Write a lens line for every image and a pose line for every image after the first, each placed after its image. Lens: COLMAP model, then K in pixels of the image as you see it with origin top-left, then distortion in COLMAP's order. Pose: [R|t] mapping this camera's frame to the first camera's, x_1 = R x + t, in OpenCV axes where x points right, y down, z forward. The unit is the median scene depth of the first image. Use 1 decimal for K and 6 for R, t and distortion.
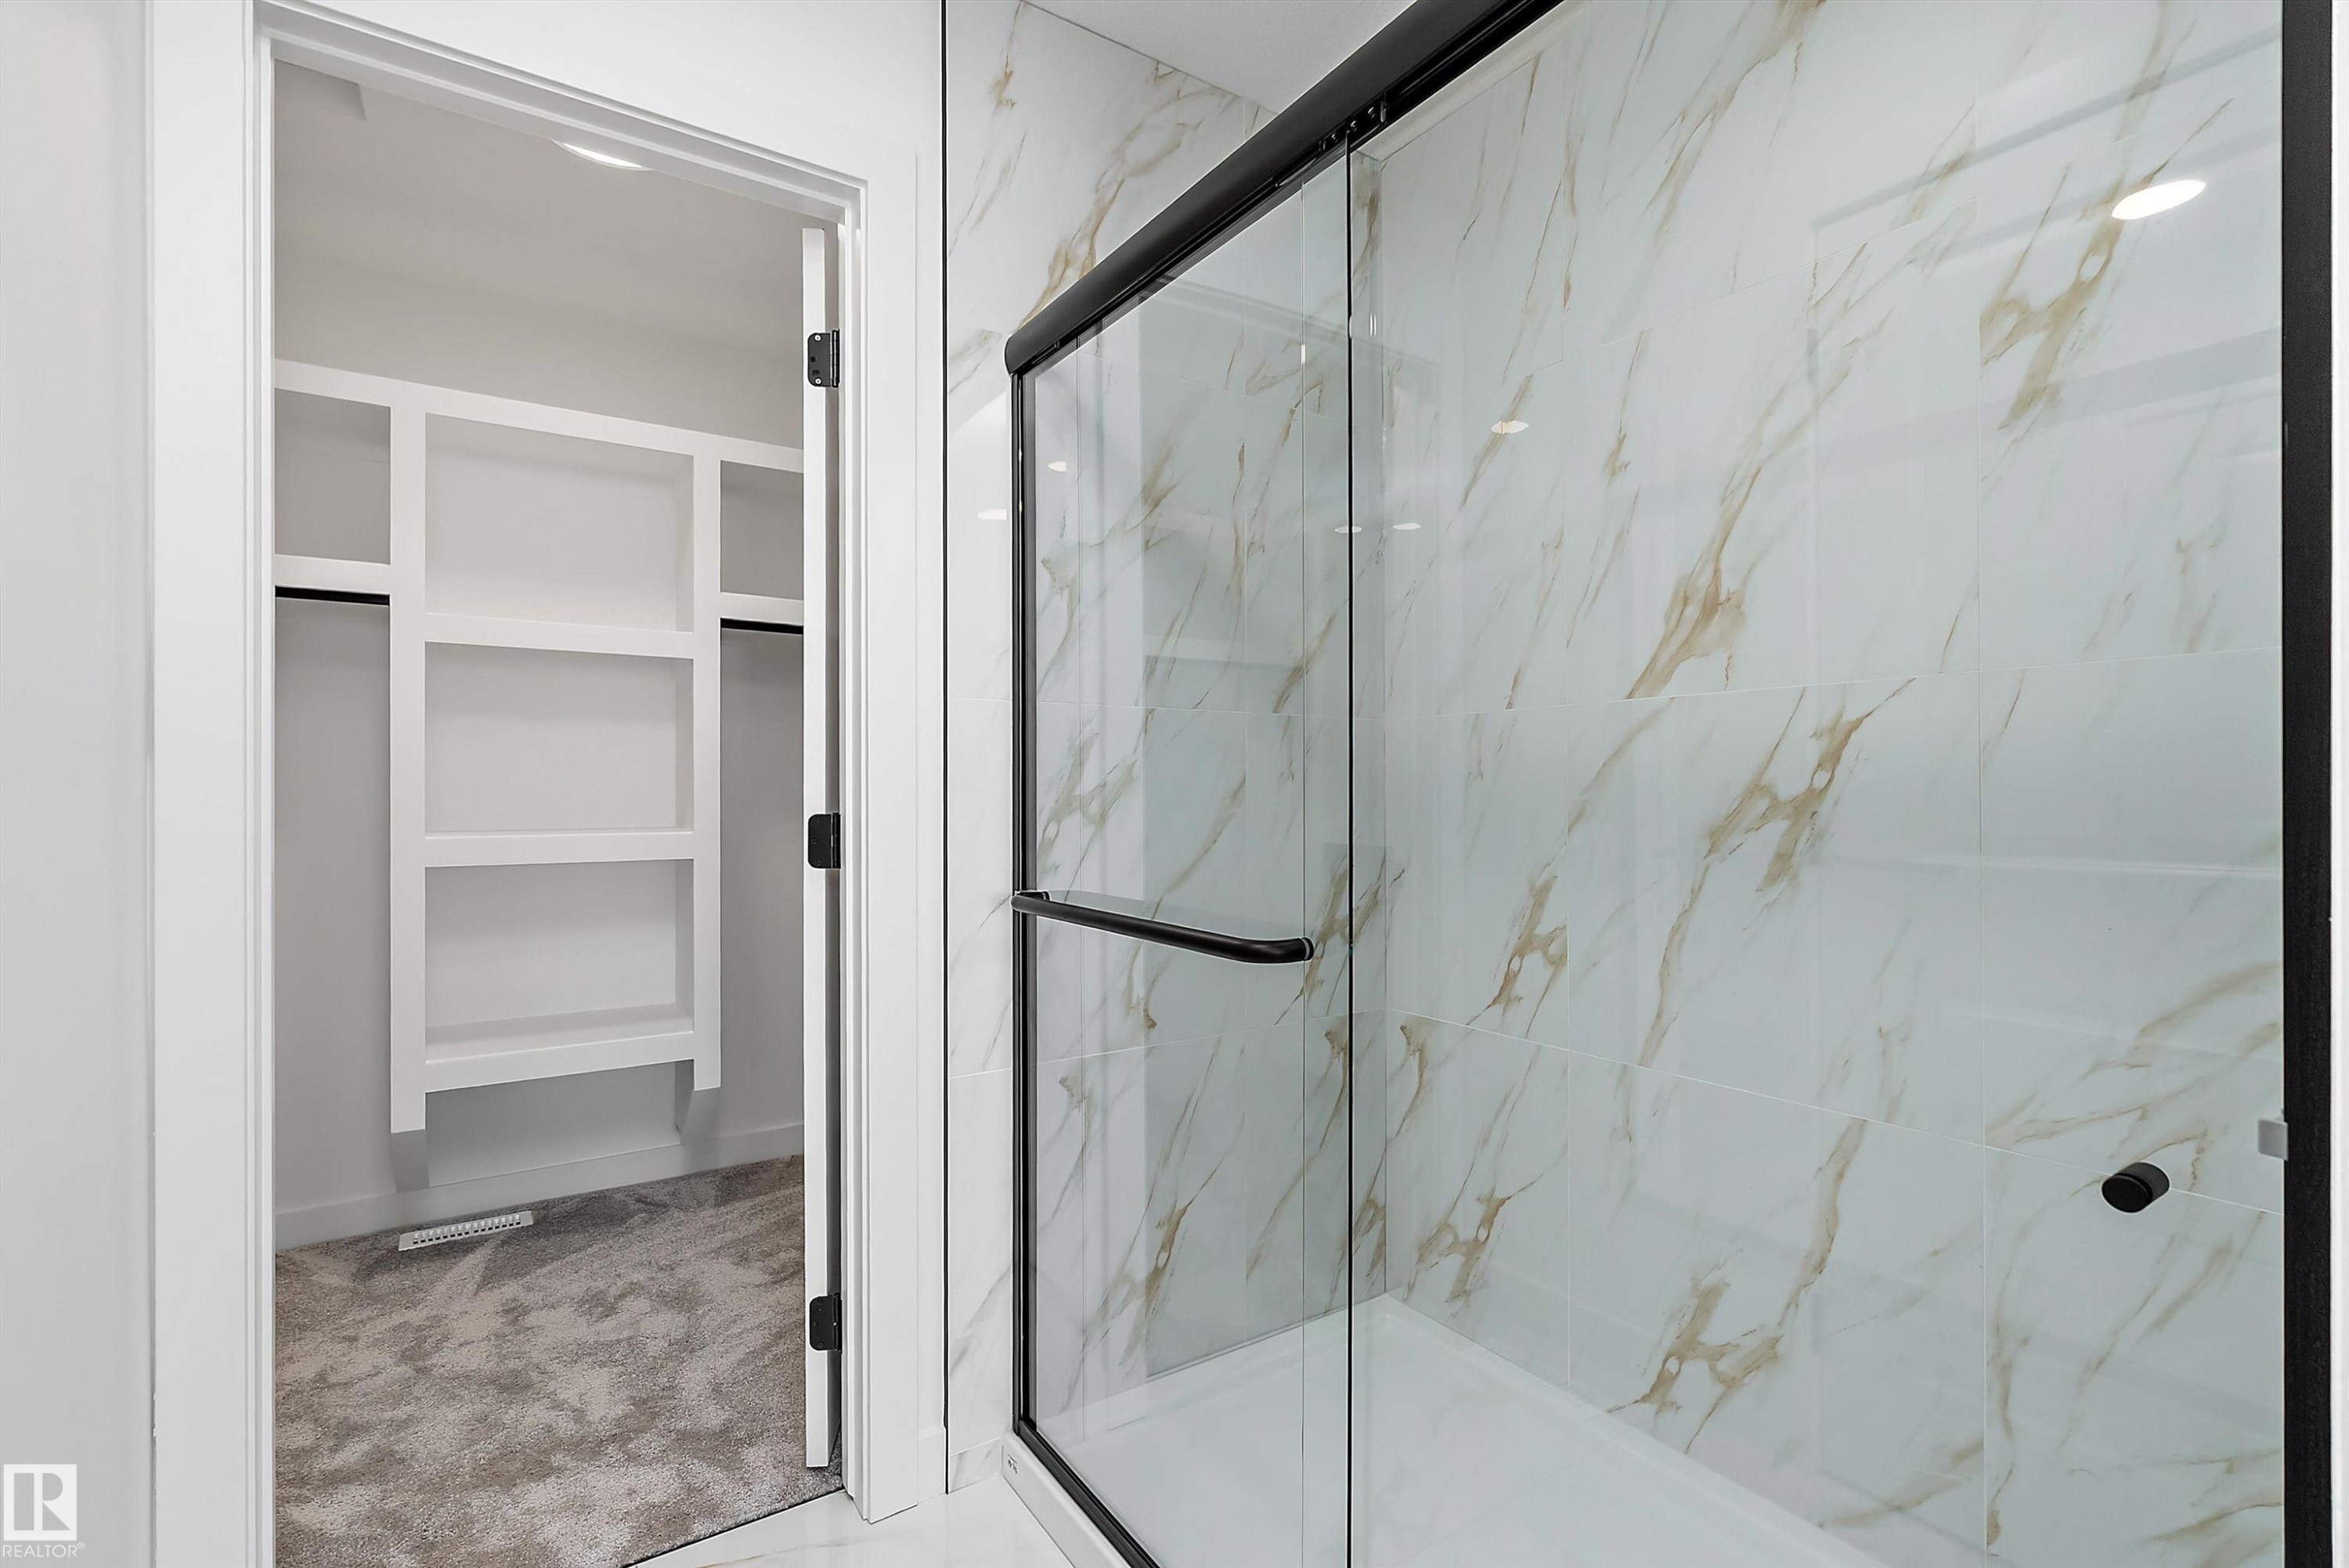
lens RADIAL K [[1061.3, 0, 1162.4], [0, 1061.3, 799.5], [0, 0, 1]] dist [-0.005798, -0.000105]
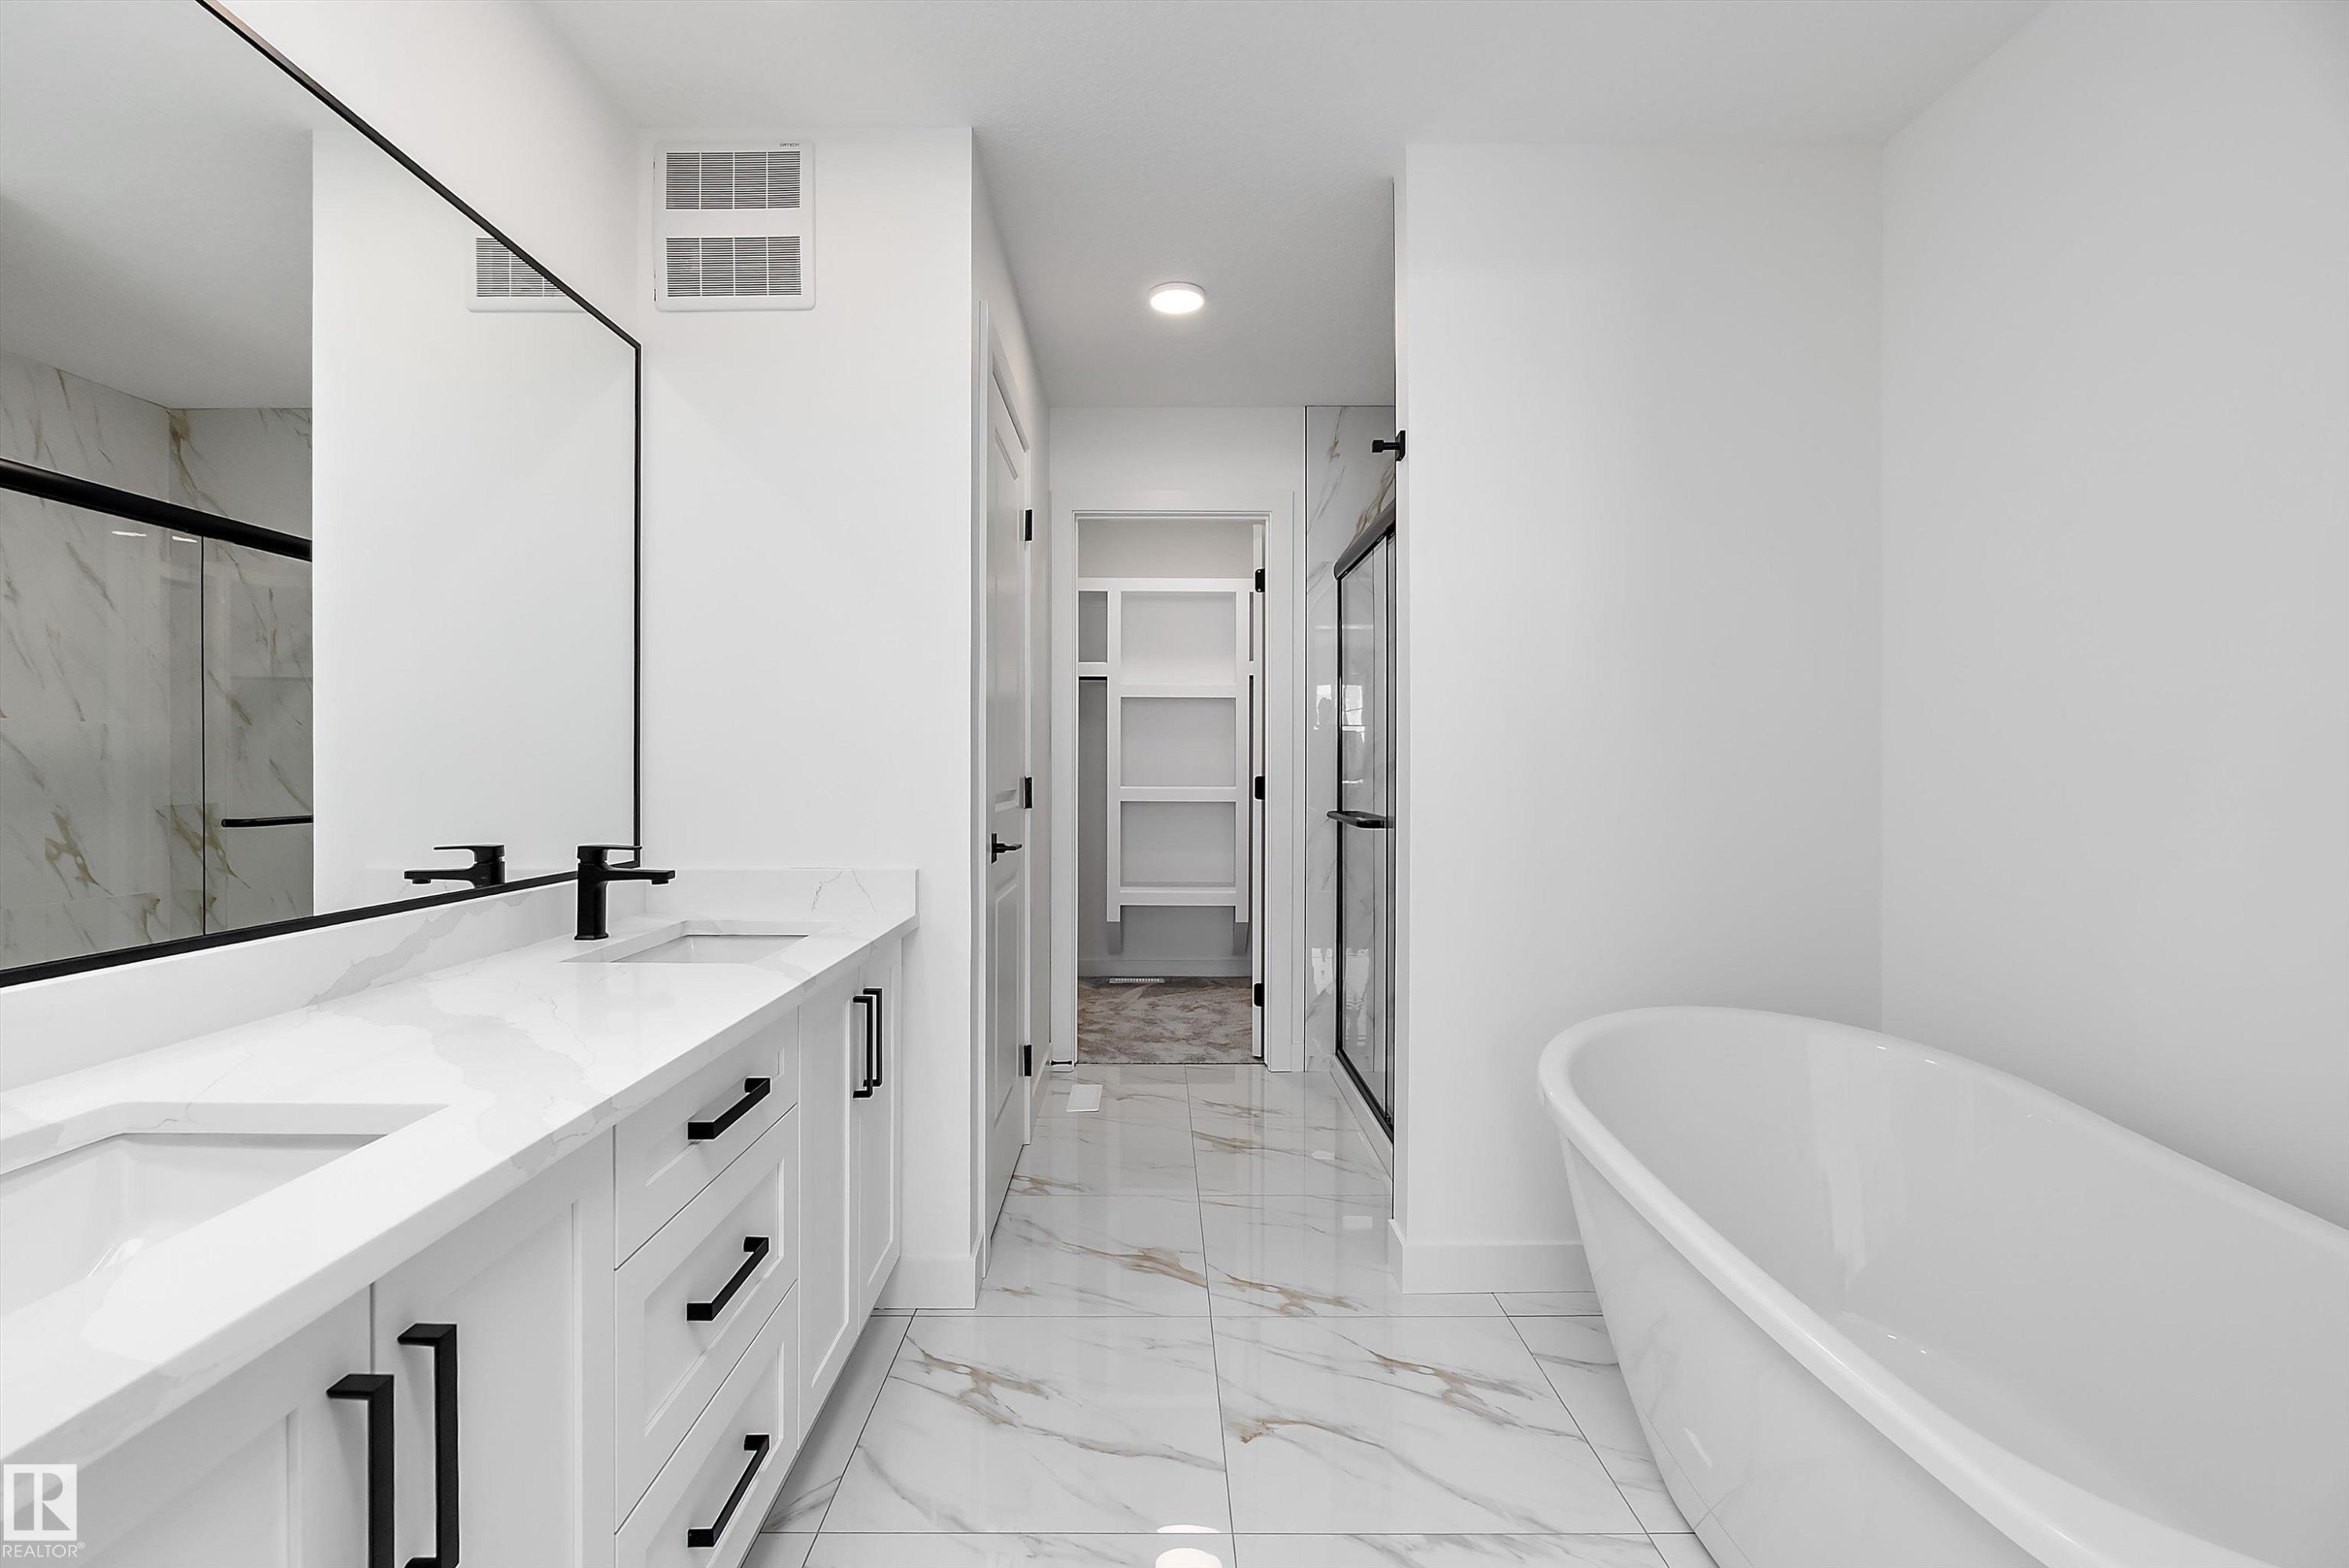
lens RADIAL K [[1130.8, 0, 1160.7], [0, 1130.8, 793.2], [0, 0, 1]] dist [-0.007448, 0.000696]
pose [[0.838978, 0.011603, -0.544042, 0.782583], [-0.002214, 0.999837, 0.017910, 0.005541], [0.544161, -0.013822, 0.838867, -1.109670]]
